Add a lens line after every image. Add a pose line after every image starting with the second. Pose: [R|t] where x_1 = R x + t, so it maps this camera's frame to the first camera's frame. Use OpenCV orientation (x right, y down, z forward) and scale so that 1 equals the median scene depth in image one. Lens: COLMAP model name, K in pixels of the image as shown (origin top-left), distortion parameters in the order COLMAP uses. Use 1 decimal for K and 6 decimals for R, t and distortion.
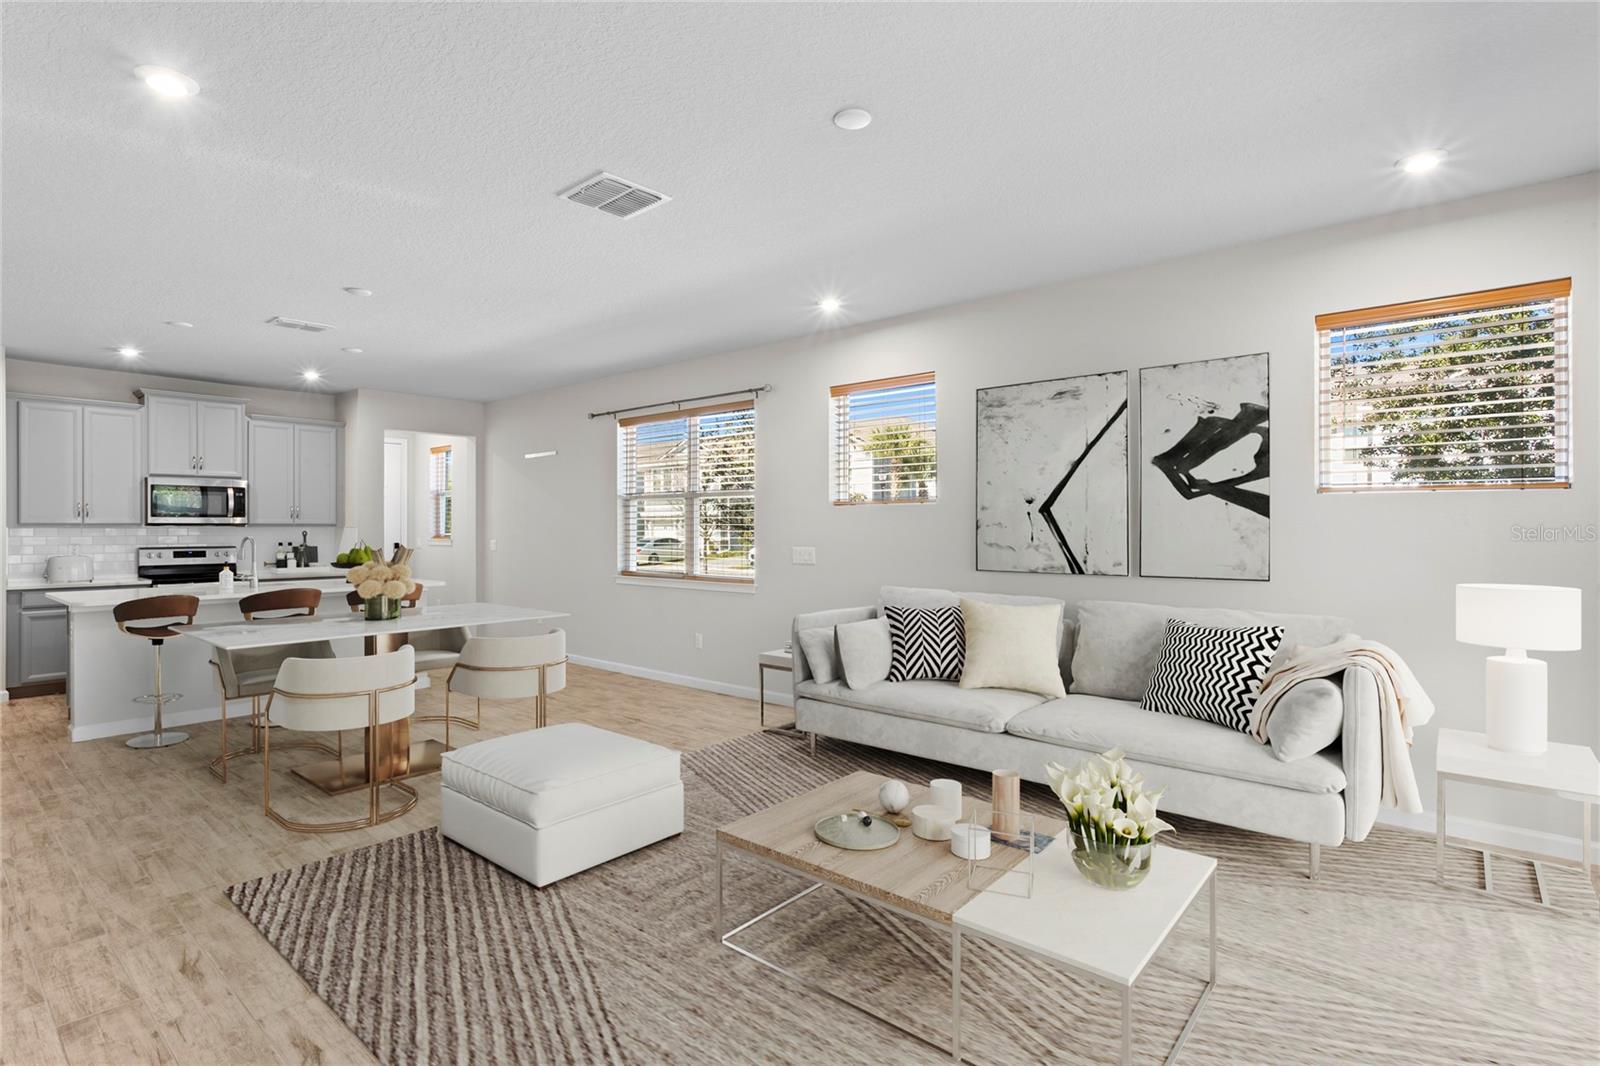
lens RADIAL K [[792.8, 0, 814.2], [0, 792.8, 526.6], [0, 0, 1]] dist [-0.011360, 0.004116]
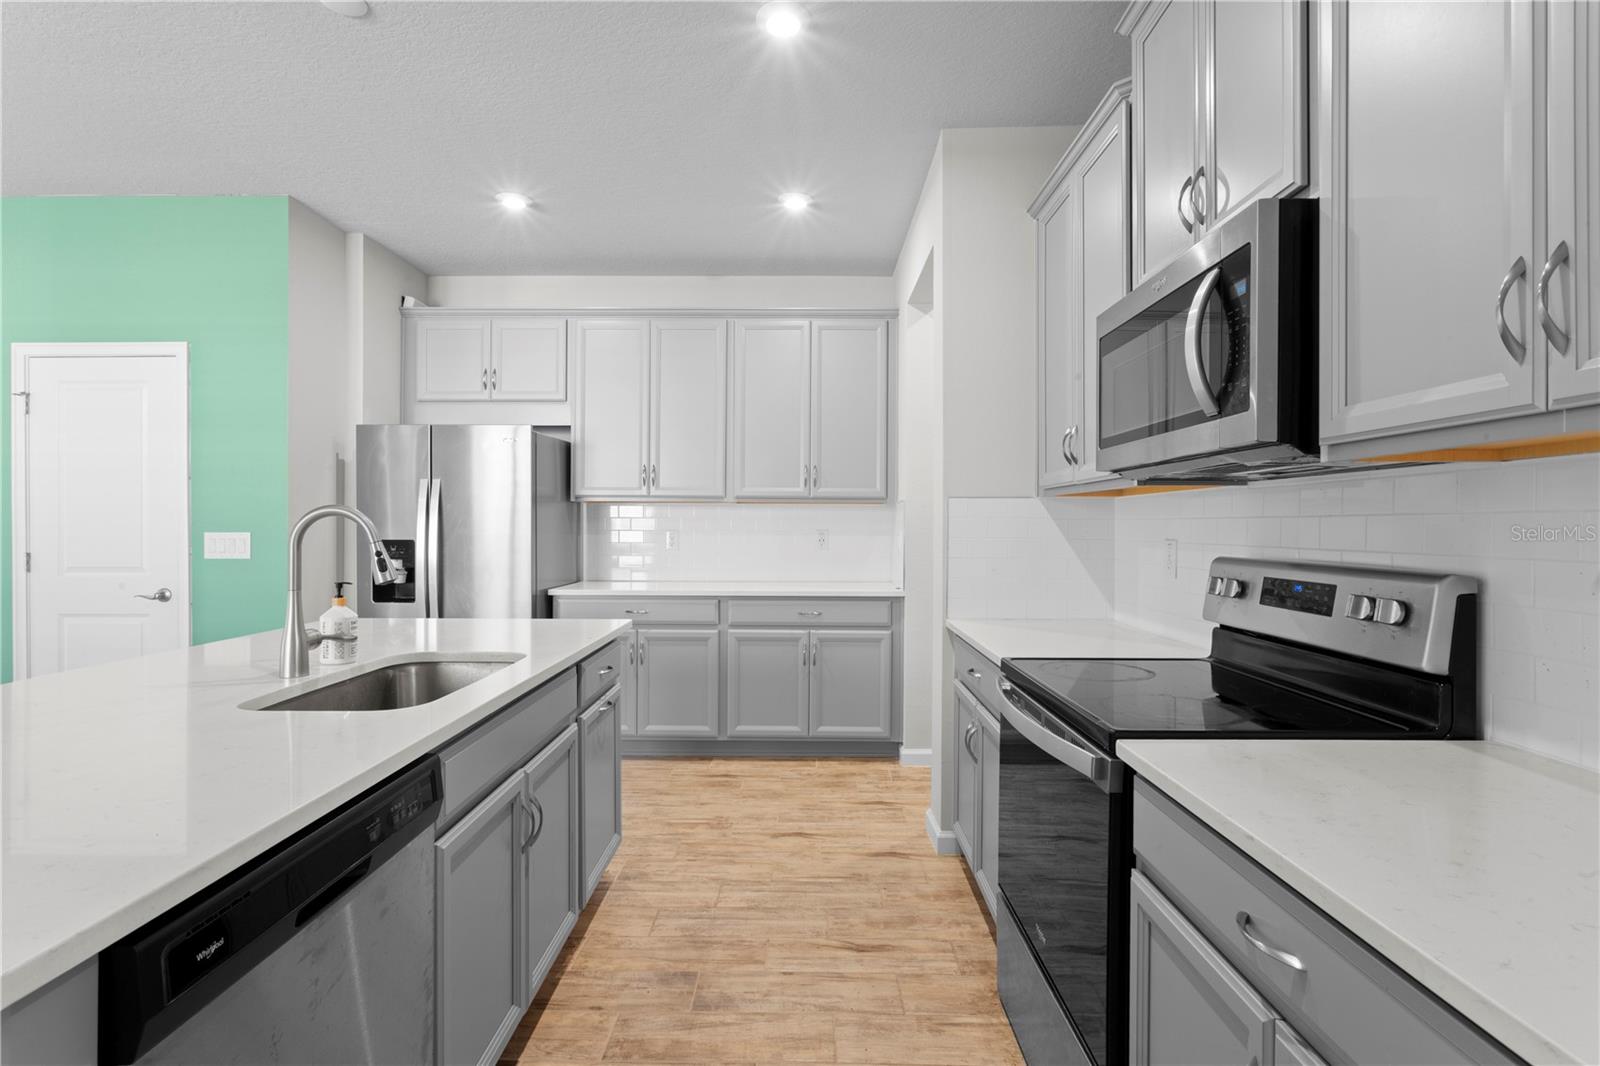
lens RADIAL K [[792.8, 0, 807.4], [0, 792.8, 526.2], [0, 0, 1]] dist [-0.011360, 0.004116]
pose [[-0.766429, -0.001103, -0.642328, -0.584899], [-0.005498, 0.999973, 0.004843, 0.015519], [0.642306, 0.007244, -0.766414, 1.194217]]
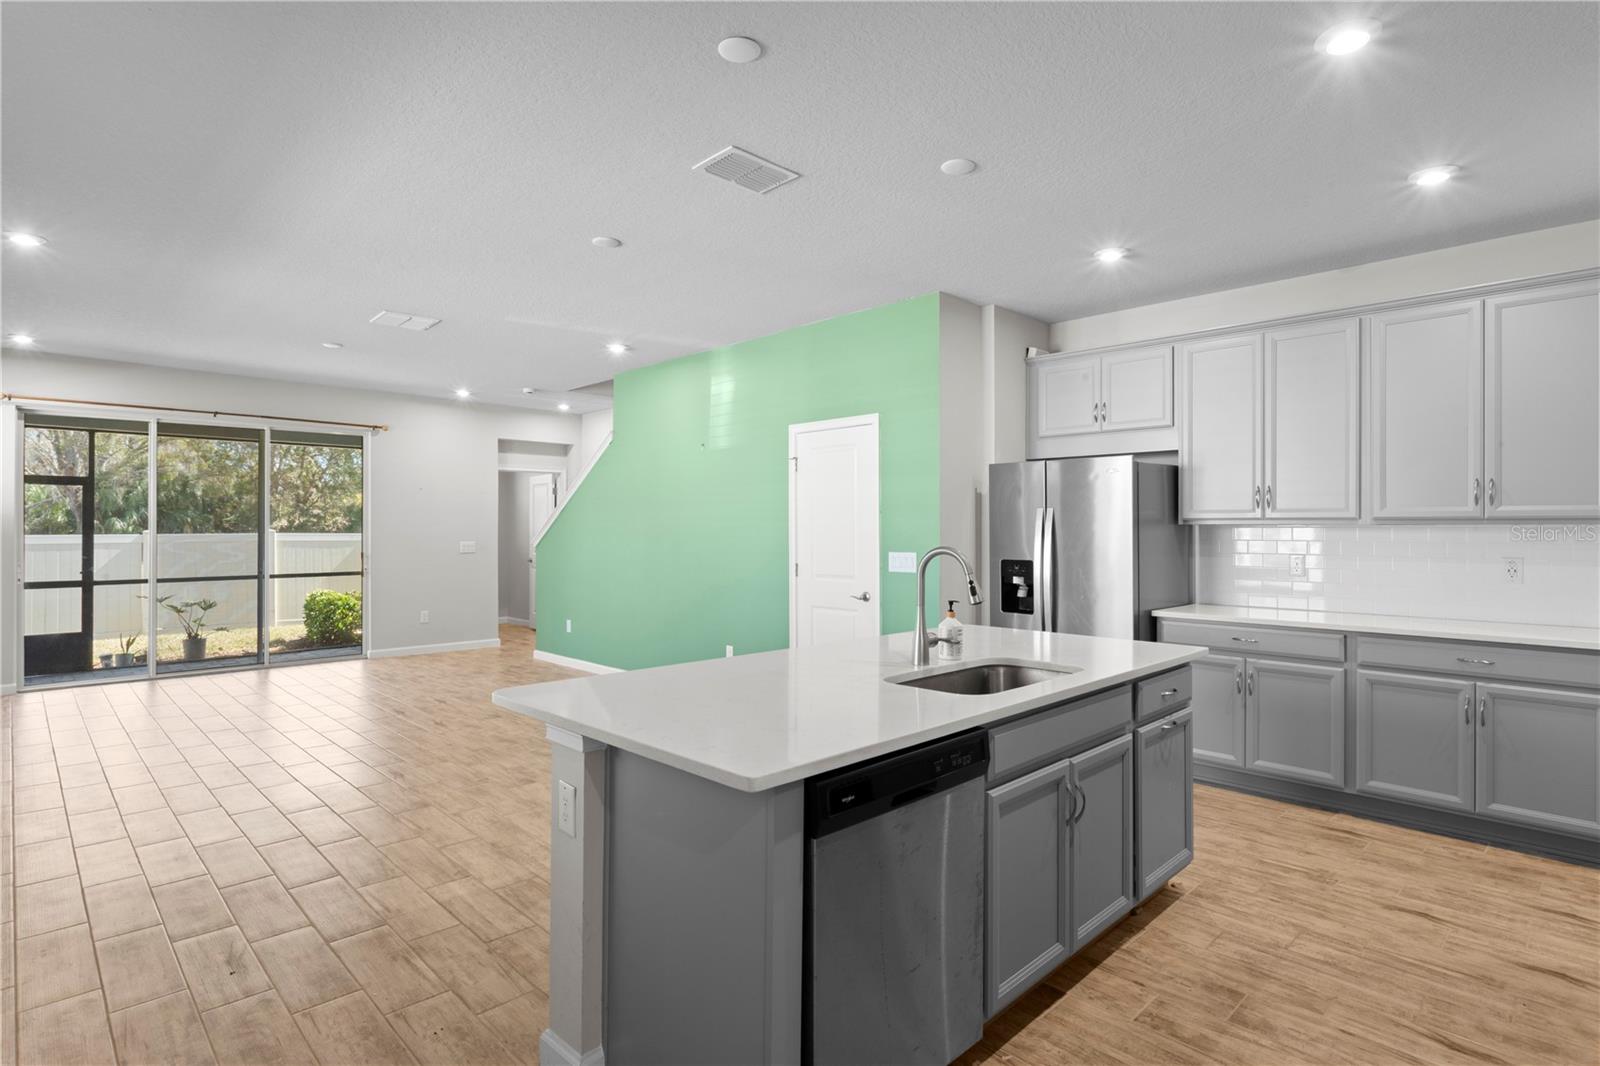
lens RADIAL K [[792.8, 0, 787.3], [0, 792.8, 521.0], [0, 0, 1]] dist [-0.011360, 0.004116]
pose [[-0.995007, -0.002182, 0.099783, -0.595954], [-0.003171, 0.999947, -0.009754, 0.002351], [-0.099756, -0.010022, -0.994961, 1.270892]]
